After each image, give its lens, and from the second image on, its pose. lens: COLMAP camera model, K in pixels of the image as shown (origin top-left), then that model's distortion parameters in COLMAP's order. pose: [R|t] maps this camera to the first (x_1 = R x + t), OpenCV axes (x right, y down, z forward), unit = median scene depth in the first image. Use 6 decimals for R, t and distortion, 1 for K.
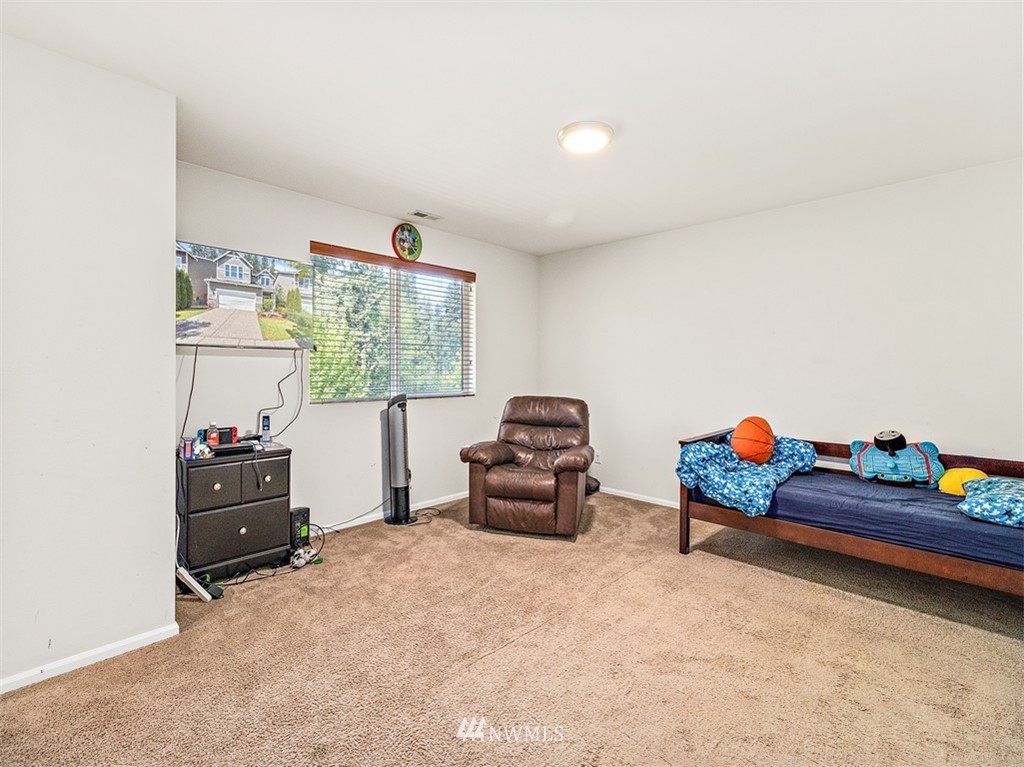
lens RADIAL K [[475.6, 0, 508.9], [0, 475.6, 362.9], [0, 0, 1]] dist [0.000844, 0.000812]
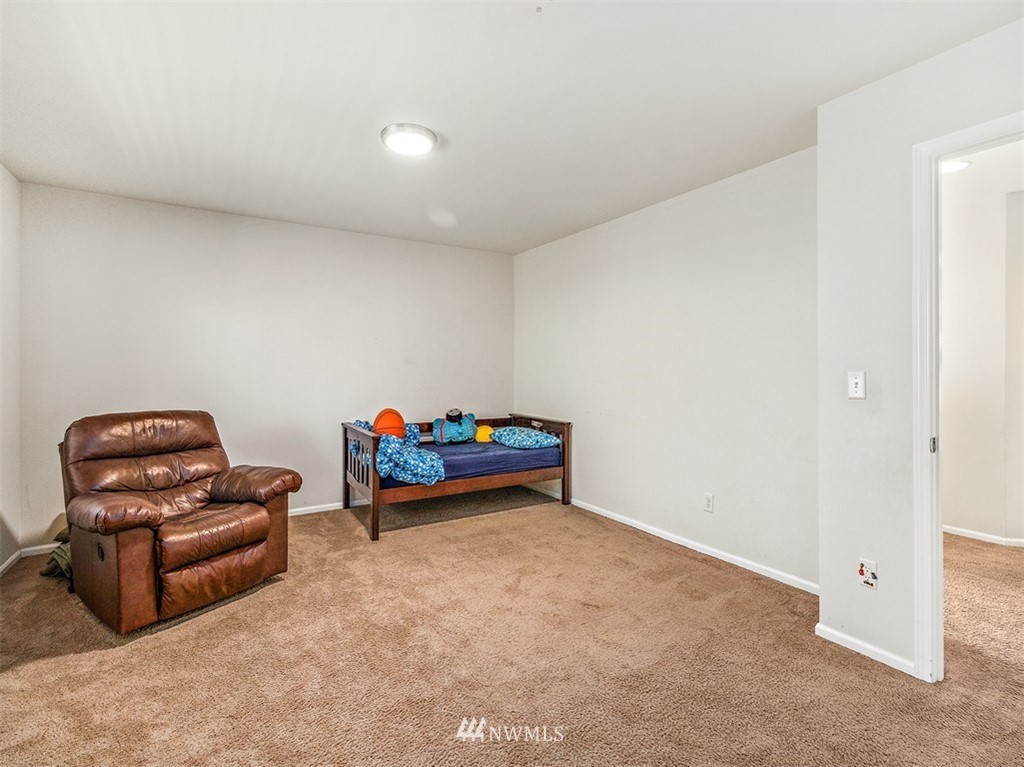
lens RADIAL K [[475.6, 0, 508.9], [0, 475.6, 362.9], [0, 0, 1]] dist [0.000844, 0.000812]
pose [[0.242687, 0.004462, 0.970094, -0.635799], [-0.007272, 0.999970, -0.002780, -0.002216], [-0.970077, -0.006380, 0.242712, 0.461155]]
